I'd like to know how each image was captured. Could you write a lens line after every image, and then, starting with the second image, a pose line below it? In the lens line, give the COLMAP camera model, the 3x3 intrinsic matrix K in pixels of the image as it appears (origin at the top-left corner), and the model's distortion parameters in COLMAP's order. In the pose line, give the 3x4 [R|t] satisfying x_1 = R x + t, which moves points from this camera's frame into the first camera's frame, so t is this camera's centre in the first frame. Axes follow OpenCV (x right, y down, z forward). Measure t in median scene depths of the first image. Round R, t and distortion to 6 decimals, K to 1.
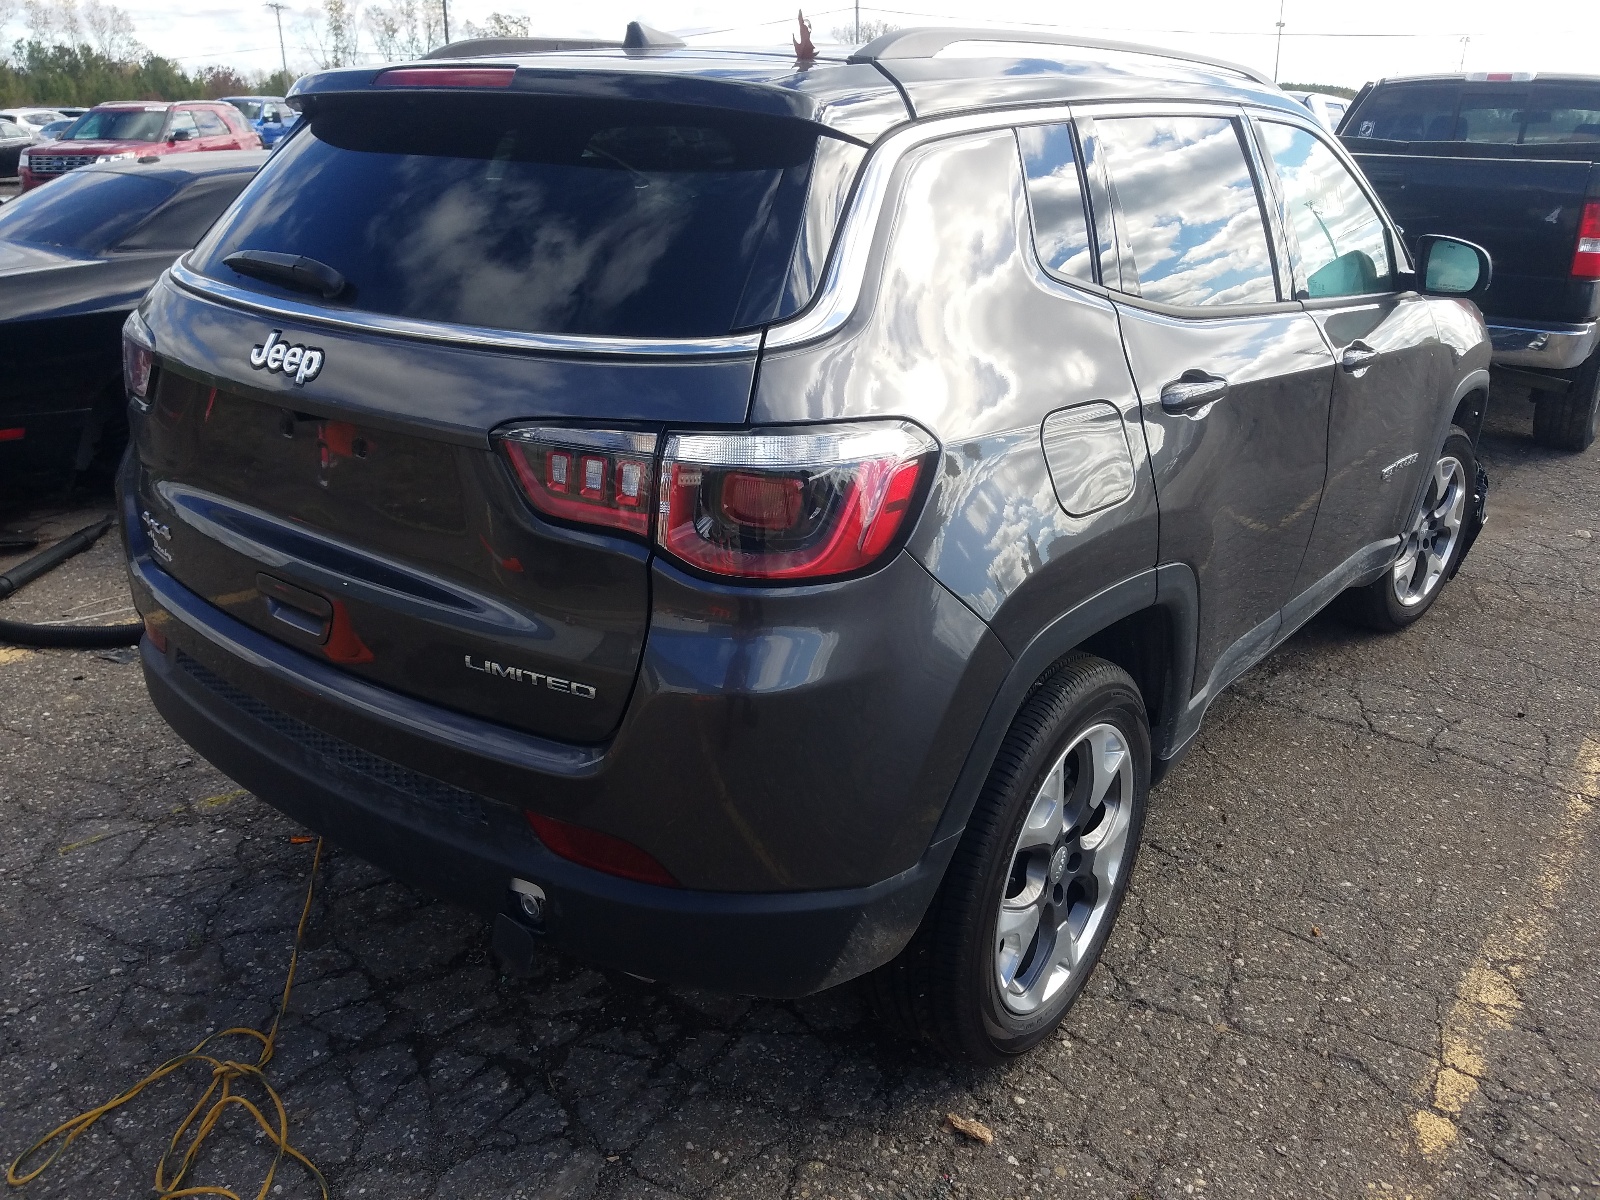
lens RADIAL K [[1209.1, 0, 793.4], [0, 1209.1, 598.0], [0, 0, 1]] dist [-0.009363, -0.001187]
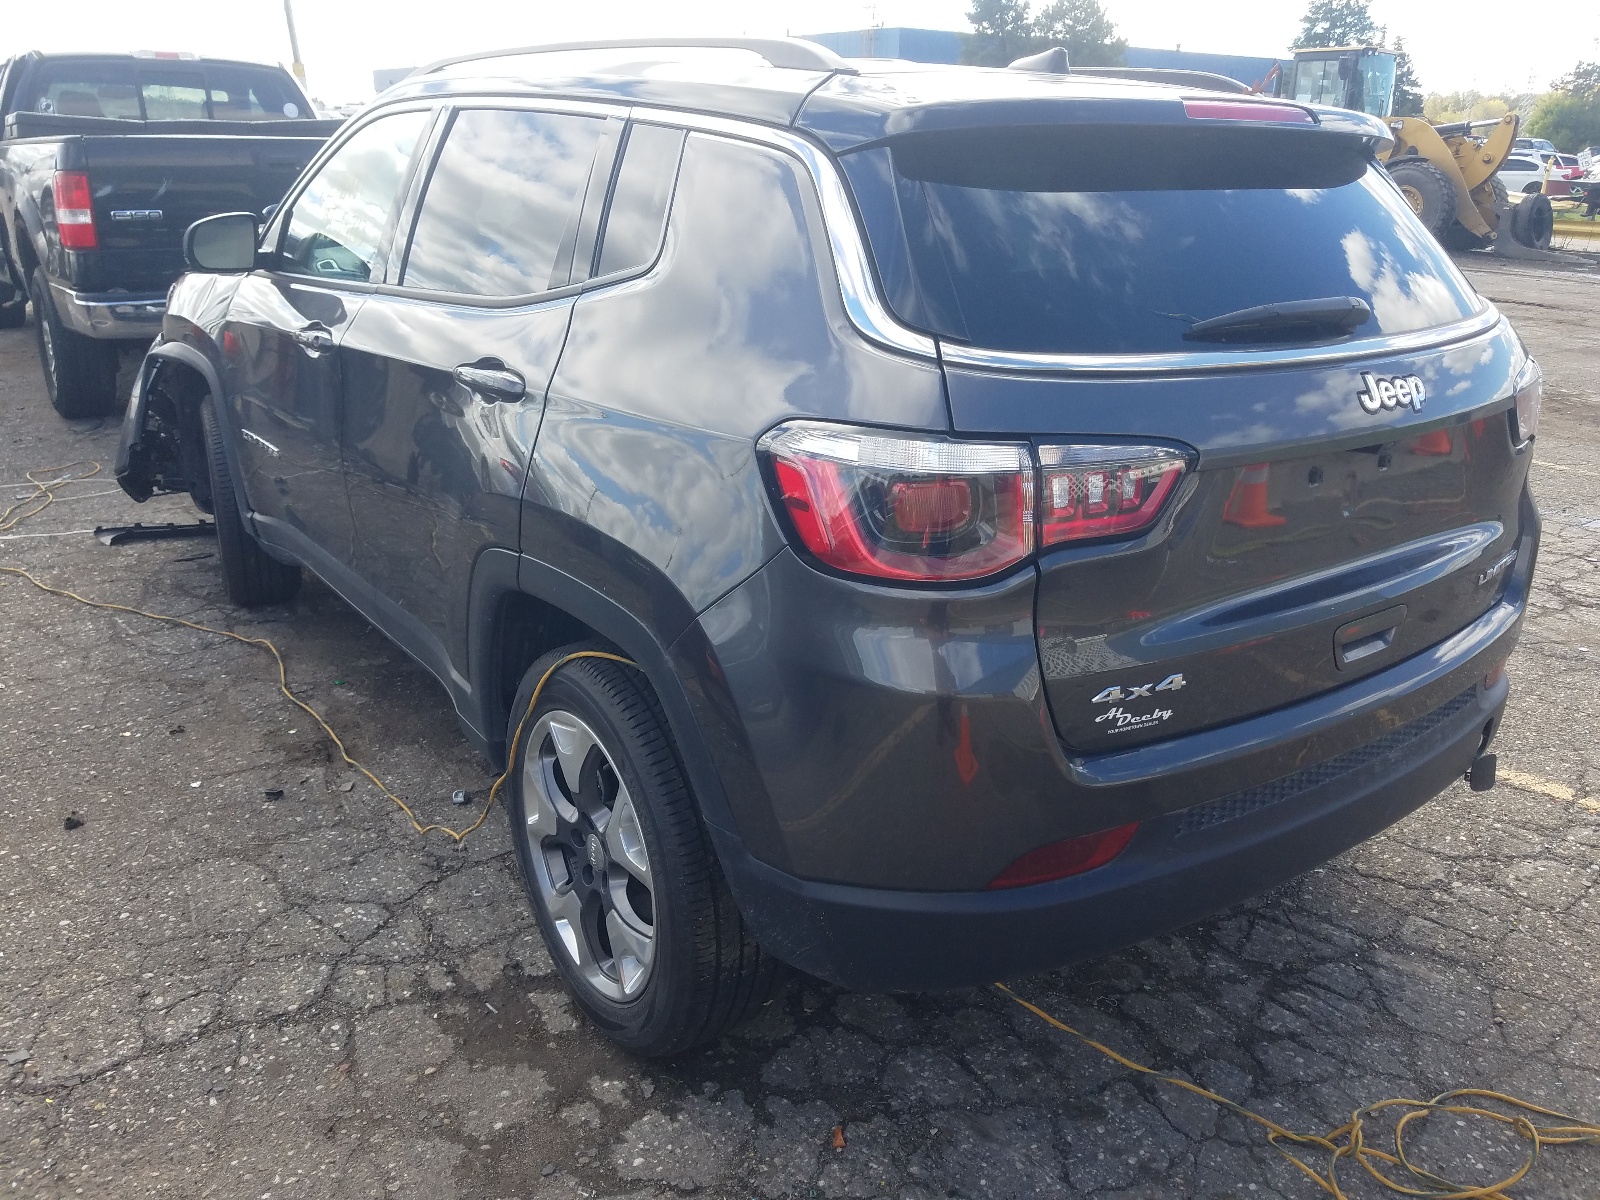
lens RADIAL K [[1209.1, 0, 793.5], [0, 1209.1, 602.0], [0, 0, 1]] dist [-0.009363, -0.001187]
pose [[0.310394, -0.355956, 0.881448, -1.504688], [0.330177, 0.909888, 0.251172, -0.451479], [-0.891425, 0.213071, 0.399953, 1.061671]]
